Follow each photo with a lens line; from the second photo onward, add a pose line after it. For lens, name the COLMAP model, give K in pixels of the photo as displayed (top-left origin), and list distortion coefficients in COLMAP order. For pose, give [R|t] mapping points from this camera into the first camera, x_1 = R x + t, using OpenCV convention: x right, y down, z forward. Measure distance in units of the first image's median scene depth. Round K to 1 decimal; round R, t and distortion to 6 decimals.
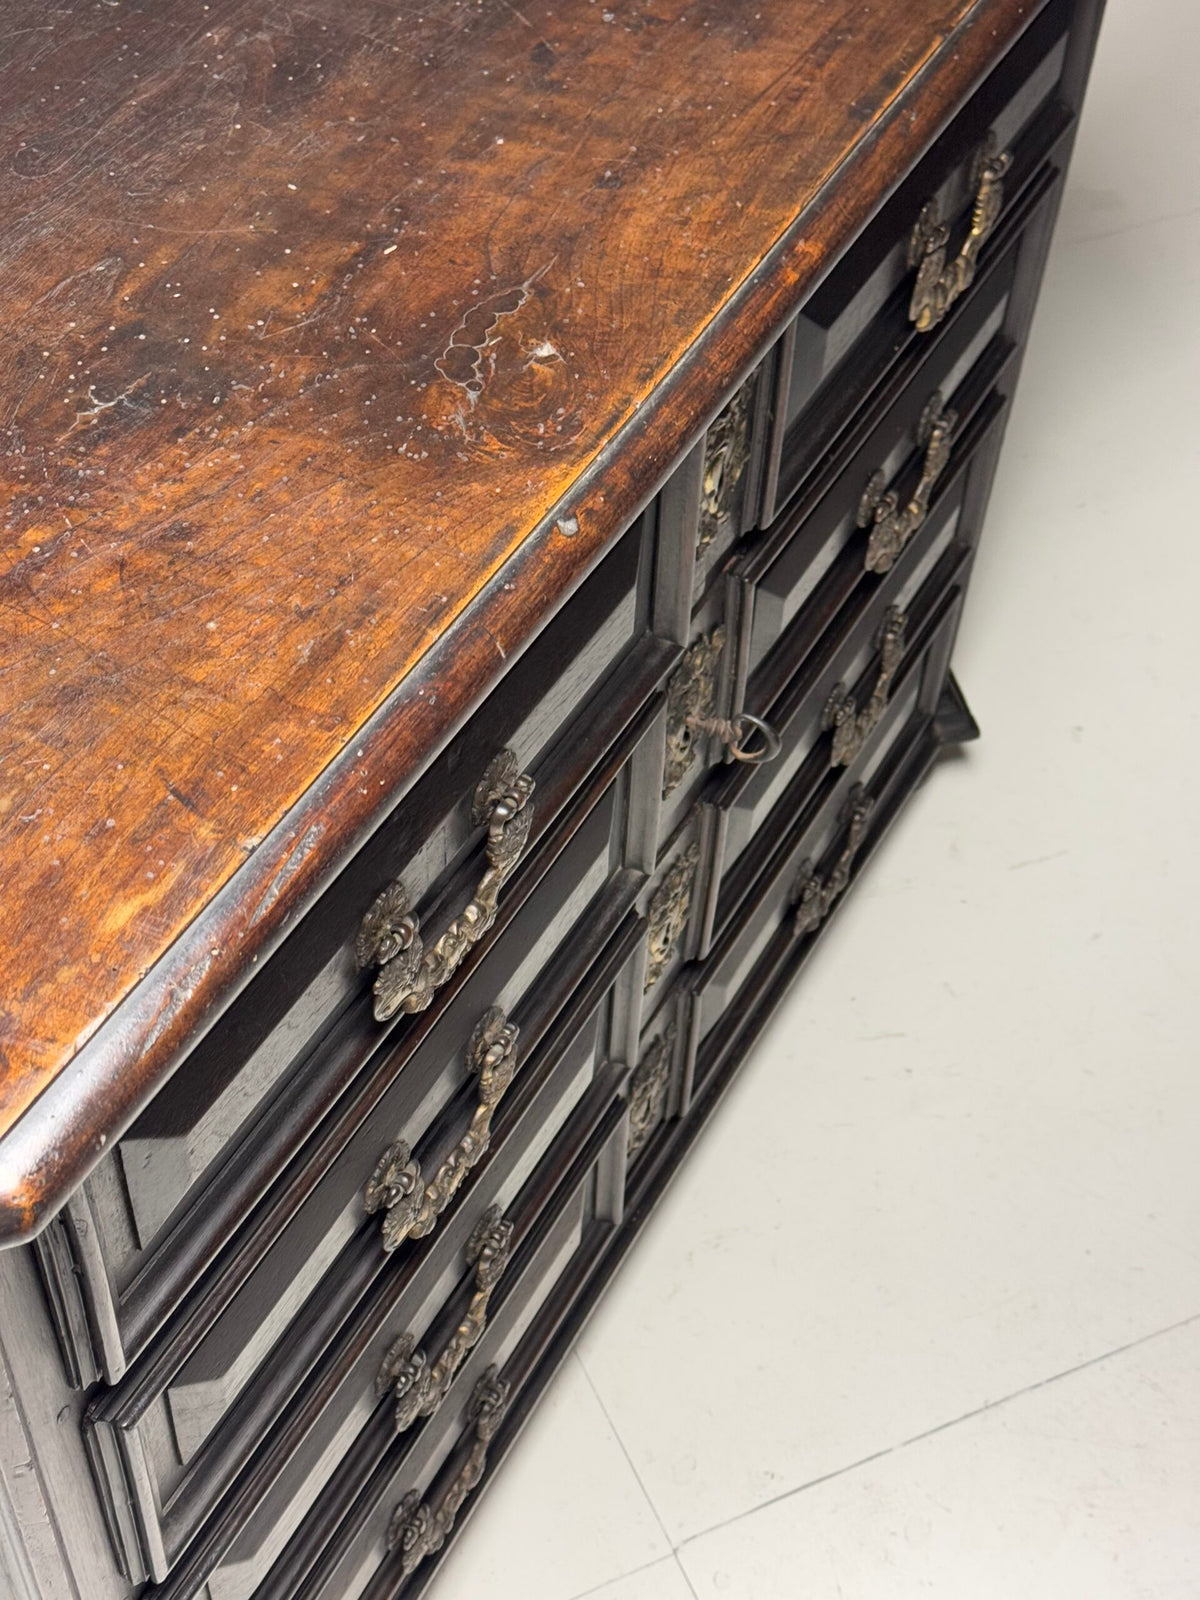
lens RADIAL K [[2258.3, 0, 591.4], [0, 2258.3, 807.3], [0, 0, 1]] dist [0.119937, 0.000000]
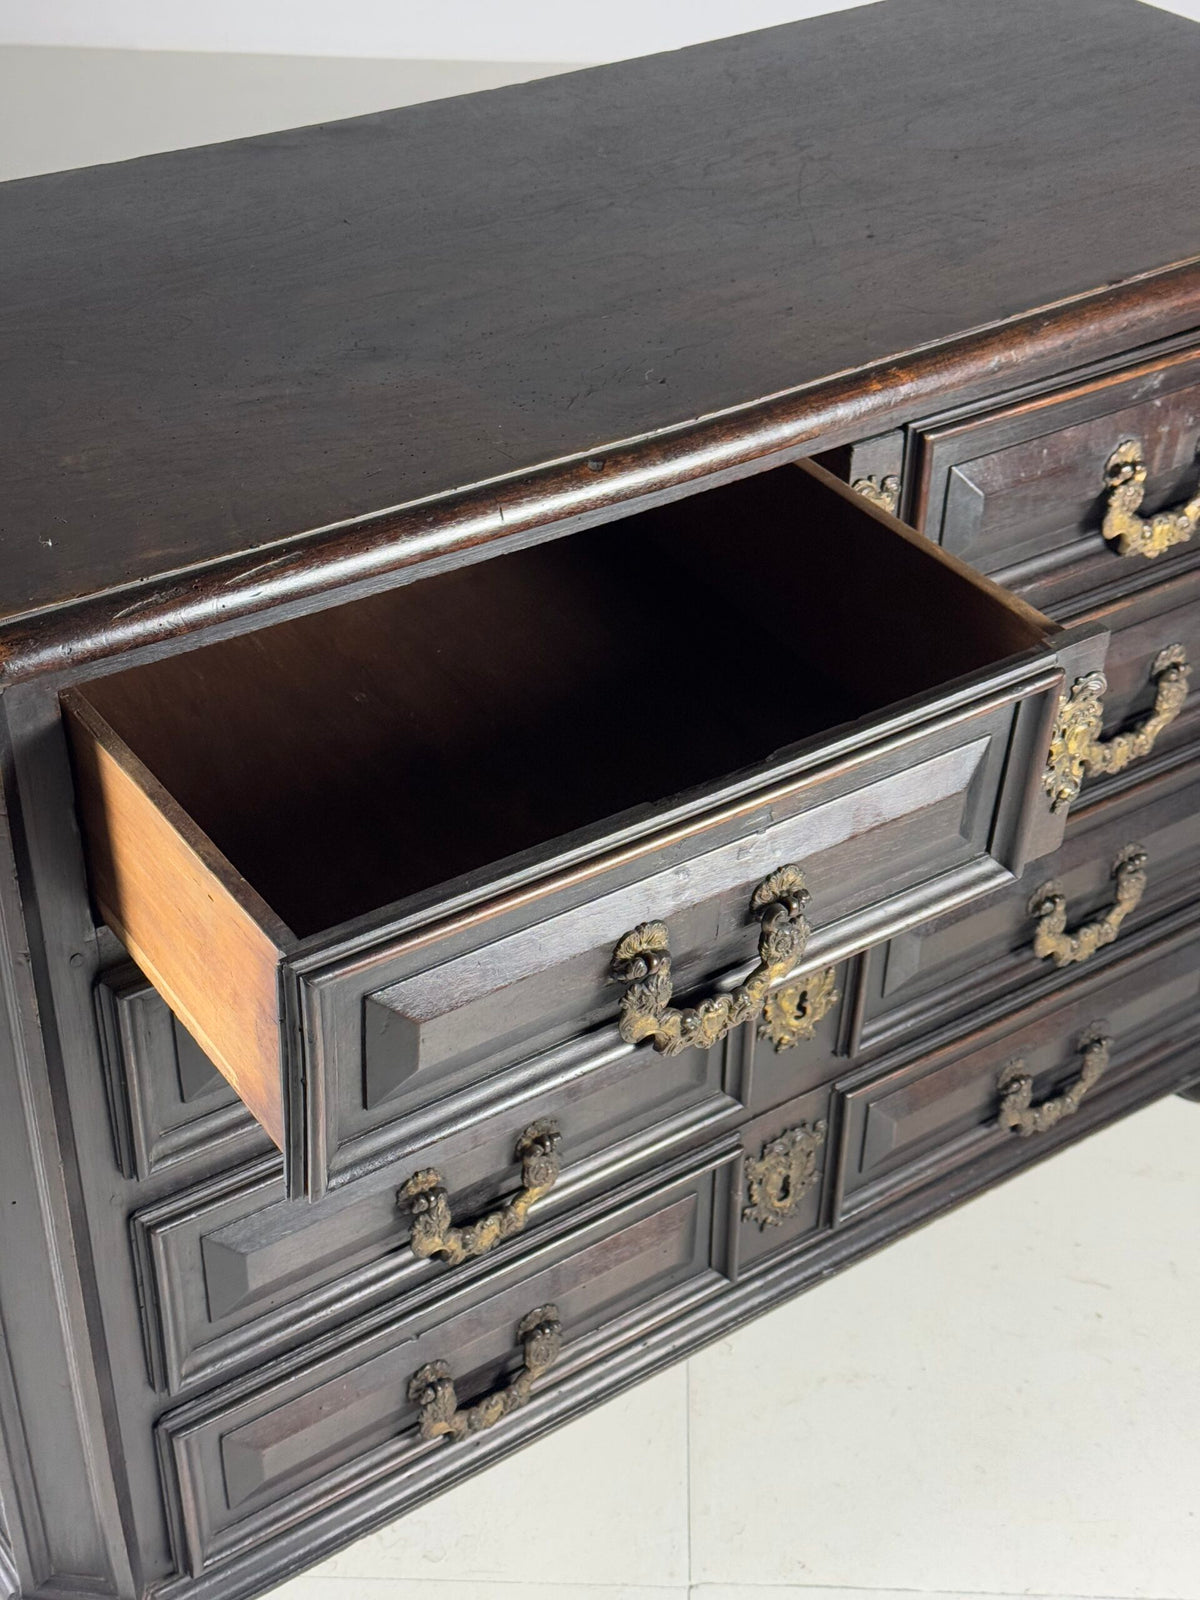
lens RADIAL K [[2258.3, 0, 608.2], [0, 2258.3, 802.1], [0, 0, 1]] dist [0.119937, 0.000000]
pose [[0.894365, 0.237383, -0.379159, 0.524438], [-0.320787, 0.931078, -0.173749, 0.281788], [0.311781, 0.277024, 0.908873, -0.194599]]
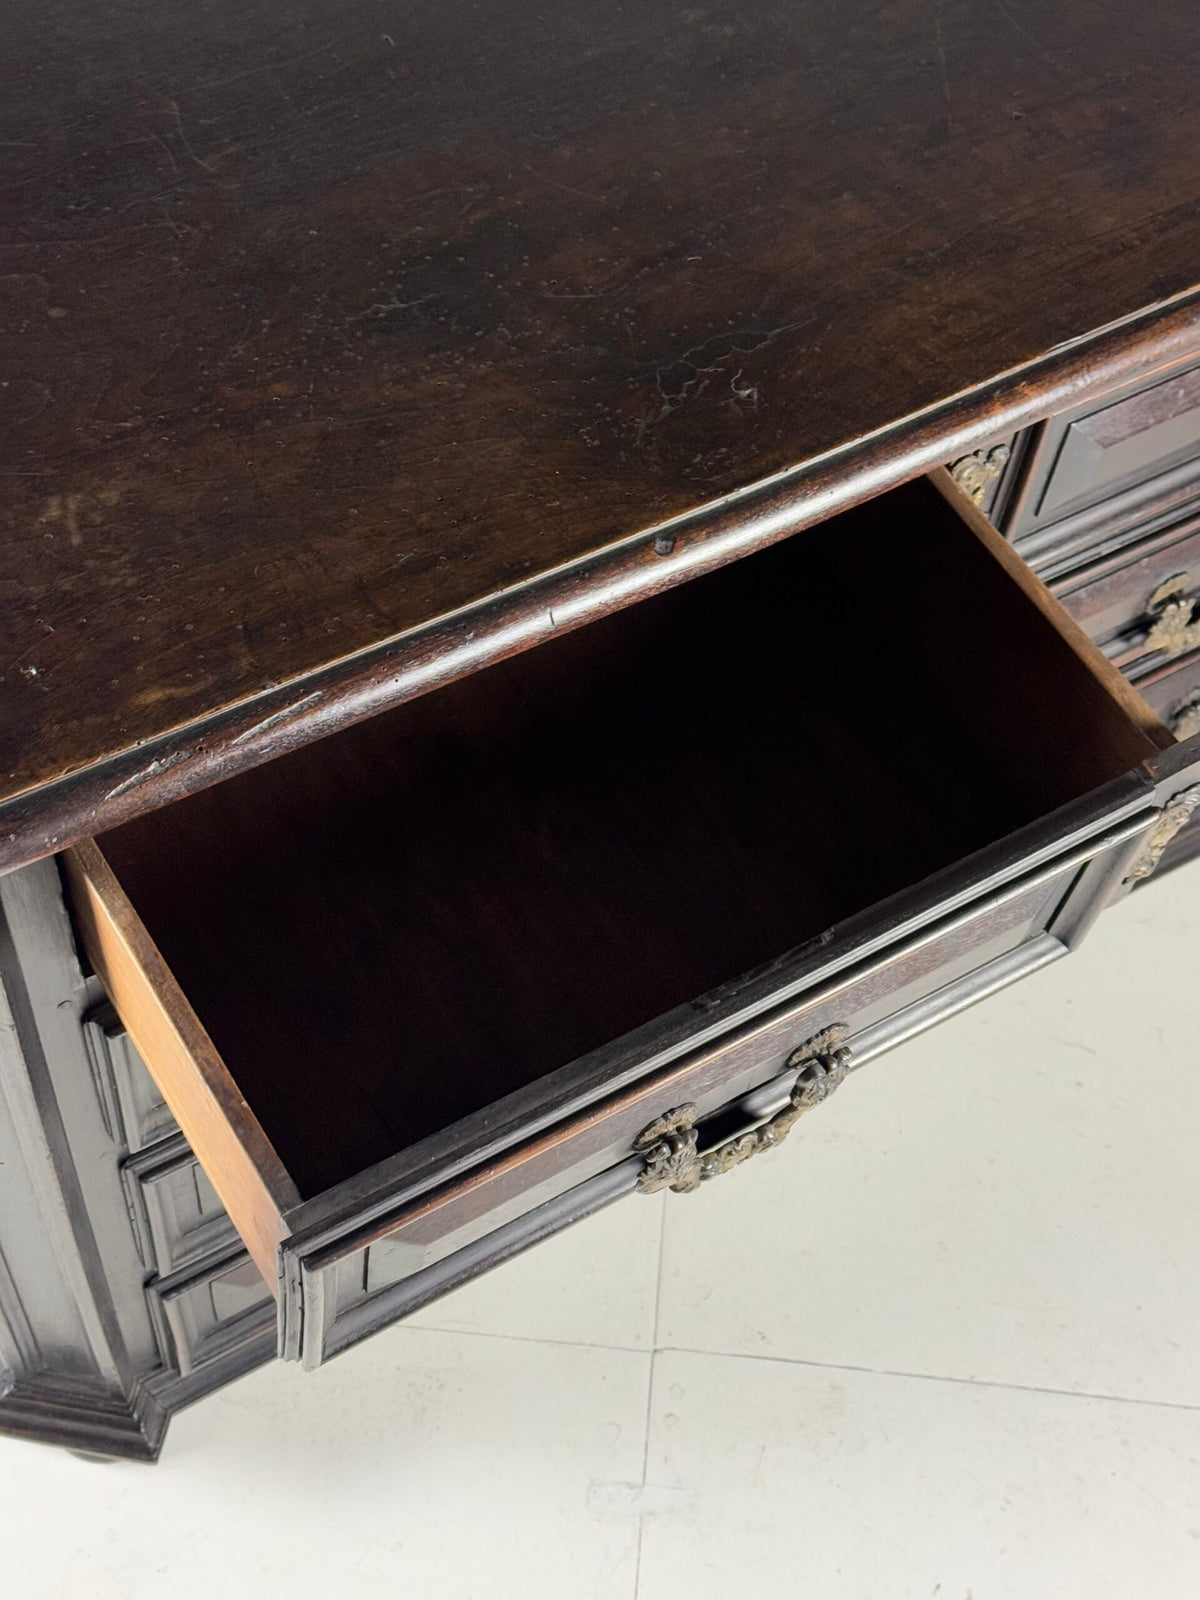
lens RADIAL K [[2258.3, 0, 616.1], [0, 2258.3, 808.1], [0, 0, 1]] dist [0.119937, 0.000000]
pose [[0.867862, 0.430094, -0.248667, 0.299047], [-0.399428, 0.901694, 0.165544, -0.170614], [0.295421, -0.044345, 0.954338, -0.155612]]
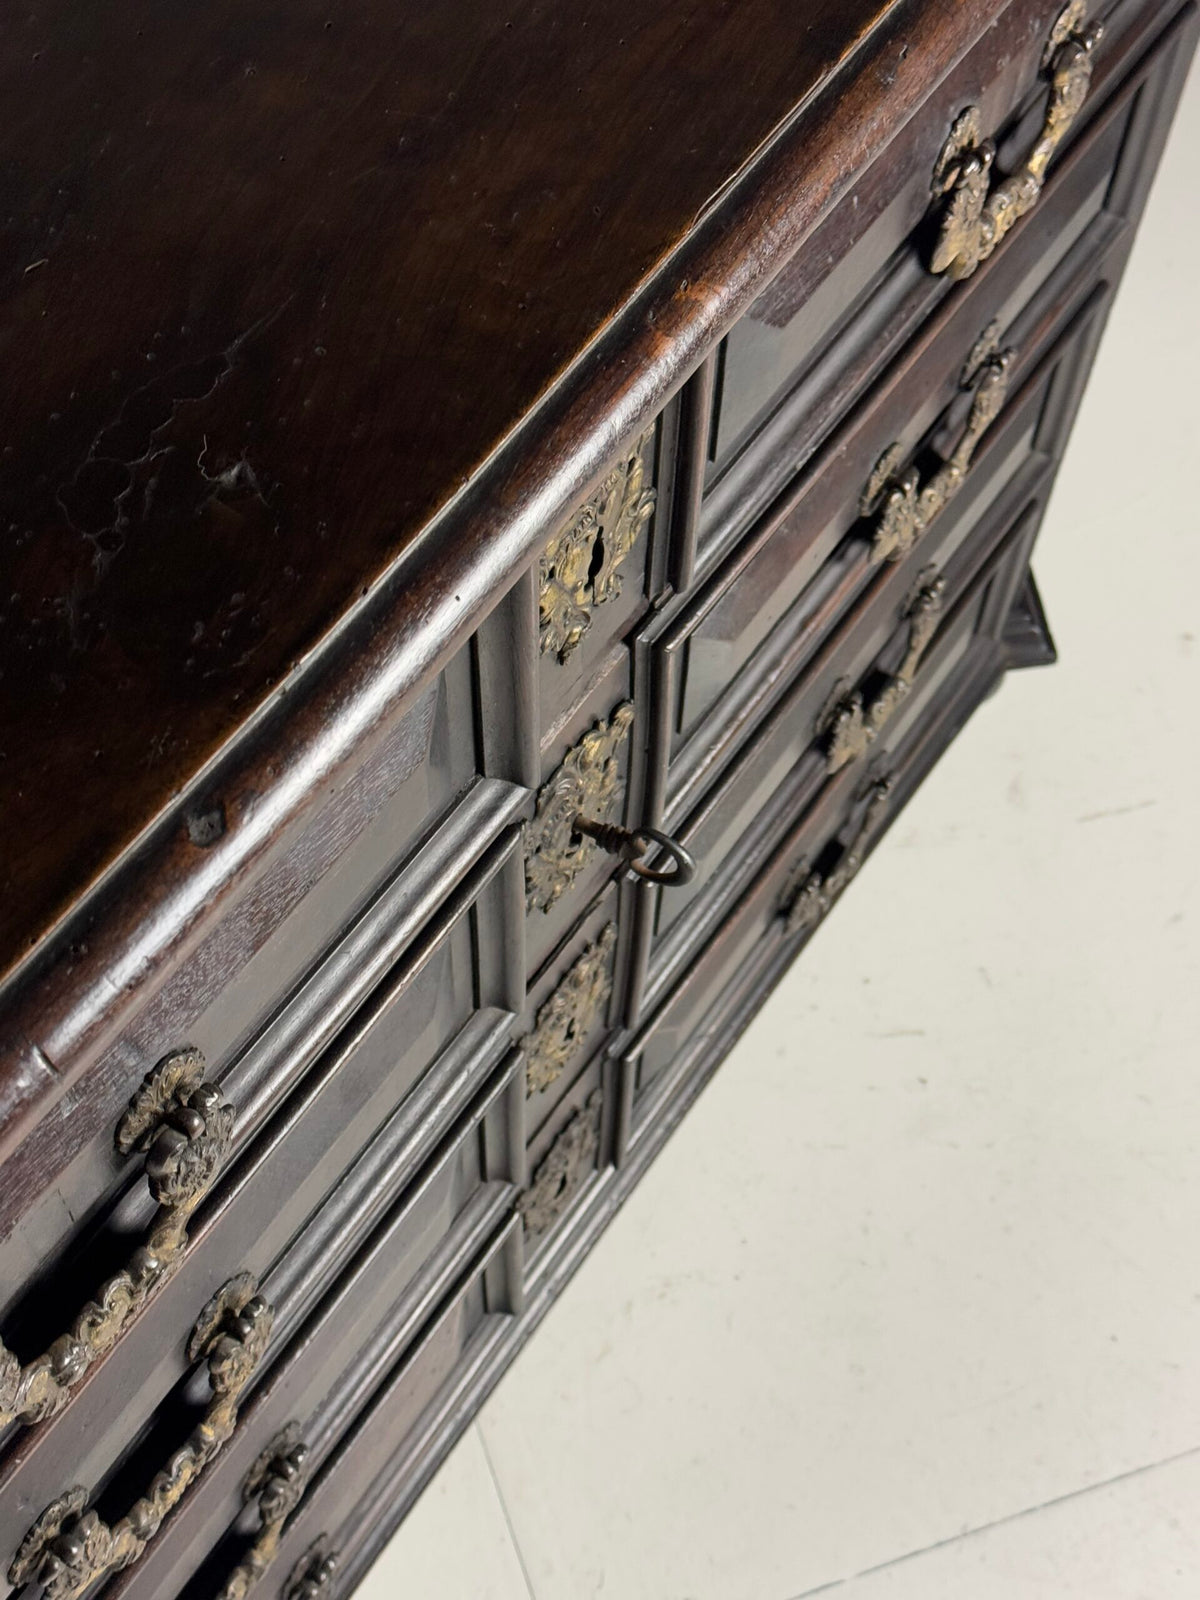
lens RADIAL K [[2258.3, 0, 609.2], [0, 2258.3, 776.4], [0, 0, 1]] dist [0.119937, 0.000000]
pose [[0.995766, 0.071820, -0.057382, 0.121732], [-0.061778, 0.985045, 0.160839, -0.221461], [0.068075, -0.156613, 0.985311, 0.361846]]
